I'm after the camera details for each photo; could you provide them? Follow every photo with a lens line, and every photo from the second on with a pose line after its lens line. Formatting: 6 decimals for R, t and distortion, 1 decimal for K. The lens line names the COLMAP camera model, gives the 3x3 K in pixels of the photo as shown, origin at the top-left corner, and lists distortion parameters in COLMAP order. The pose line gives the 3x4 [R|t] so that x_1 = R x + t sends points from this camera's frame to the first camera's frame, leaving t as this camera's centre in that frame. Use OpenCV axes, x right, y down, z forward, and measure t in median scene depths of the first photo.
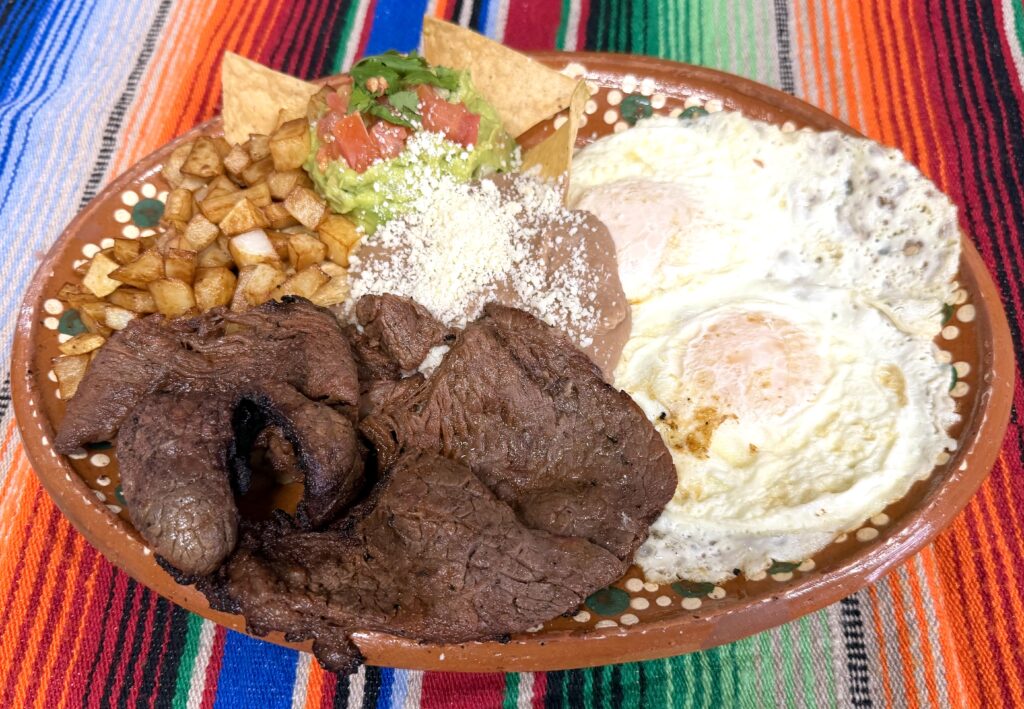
lens RADIAL K [[866.3, 0, 512.0], [0, 866.3, 354.5], [0, 0, 1]] dist [-0.017294, -0.010586]
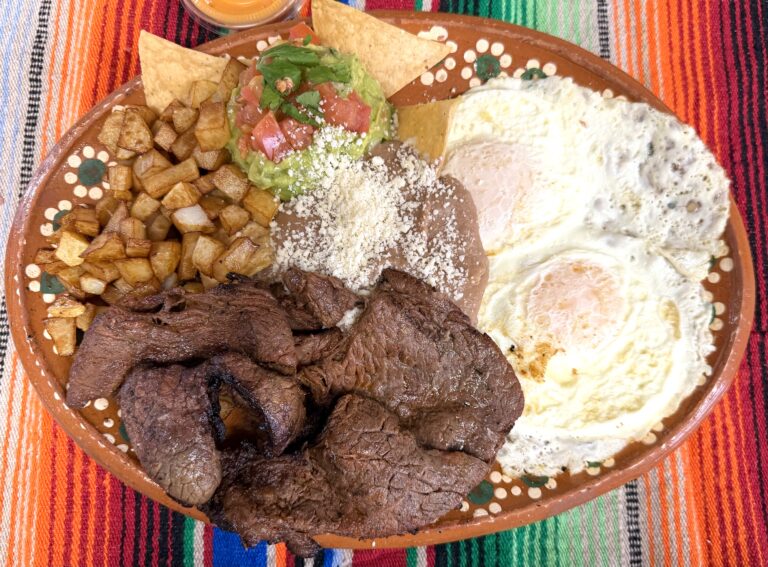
lens RADIAL K [[652.1, 0, 401.9], [0, 652.1, 283.4], [0, 0, 1]] dist [-0.011176, -0.014920]
pose [[0.993965, -0.041544, 0.101523, -0.102010], [0.007495, 0.949065, 0.314990, -0.346065], [-0.109438, -0.312329, 0.943649, 0.052058]]
